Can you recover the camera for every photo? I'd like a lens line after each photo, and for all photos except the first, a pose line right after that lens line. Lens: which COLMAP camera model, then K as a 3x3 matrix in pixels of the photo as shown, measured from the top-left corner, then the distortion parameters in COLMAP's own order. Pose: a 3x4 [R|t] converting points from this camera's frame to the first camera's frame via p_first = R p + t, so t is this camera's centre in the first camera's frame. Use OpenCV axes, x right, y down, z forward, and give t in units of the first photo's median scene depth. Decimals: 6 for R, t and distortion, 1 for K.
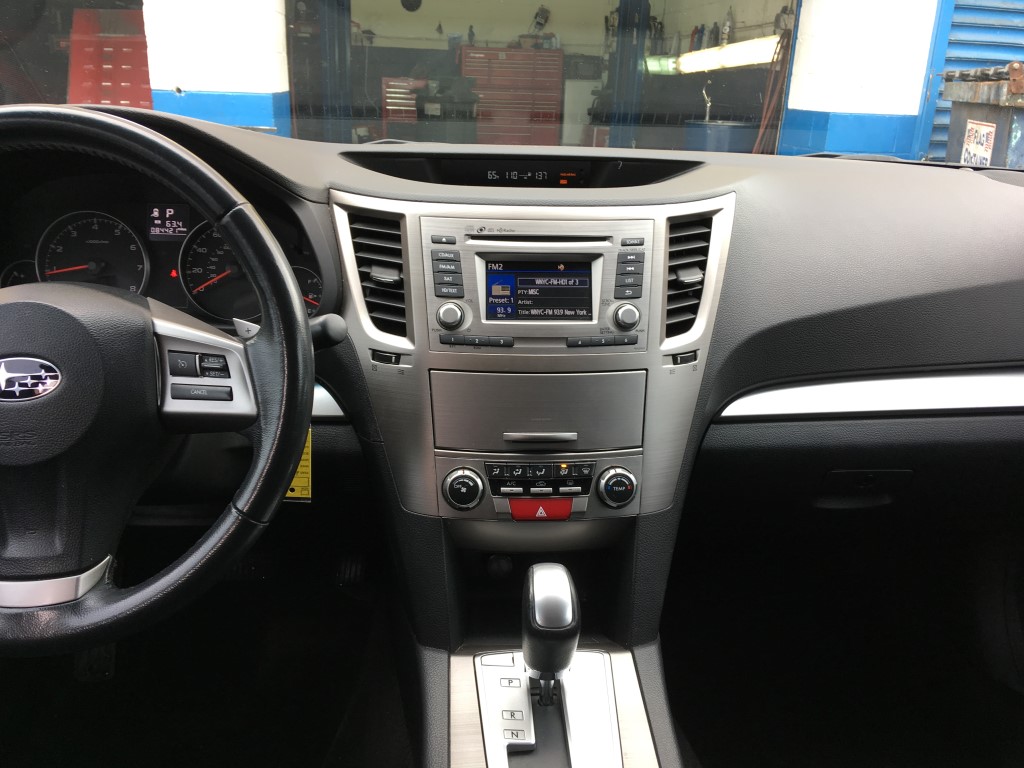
lens RADIAL K [[873.2, 0, 513.6], [0, 873.2, 381.9], [0, 0, 1]] dist [0.113792, -0.170814]
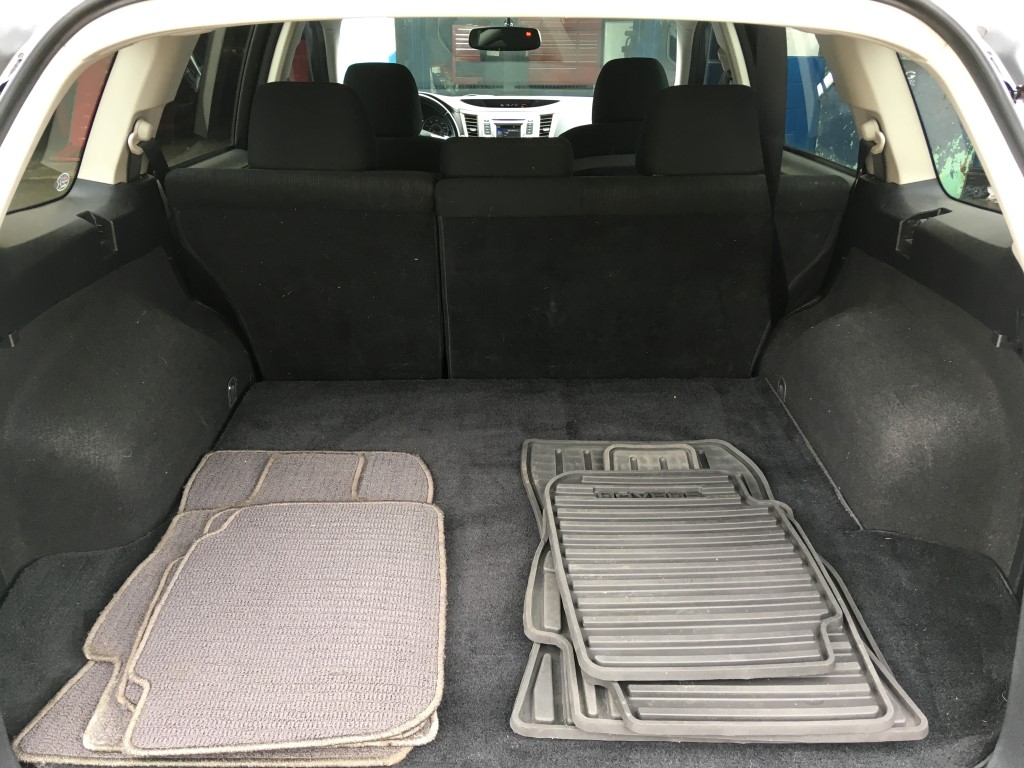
lens RADIAL K [[873.2, 0, 515.1], [0, 873.2, 386.0], [0, 0, 1]] dist [0.113792, -0.170814]
pose [[0.996361, 0.010164, -0.084630, 0.407146], [-0.003103, 0.996532, 0.083147, 0.719383], [0.085181, -0.082581, 0.992937, -3.146498]]
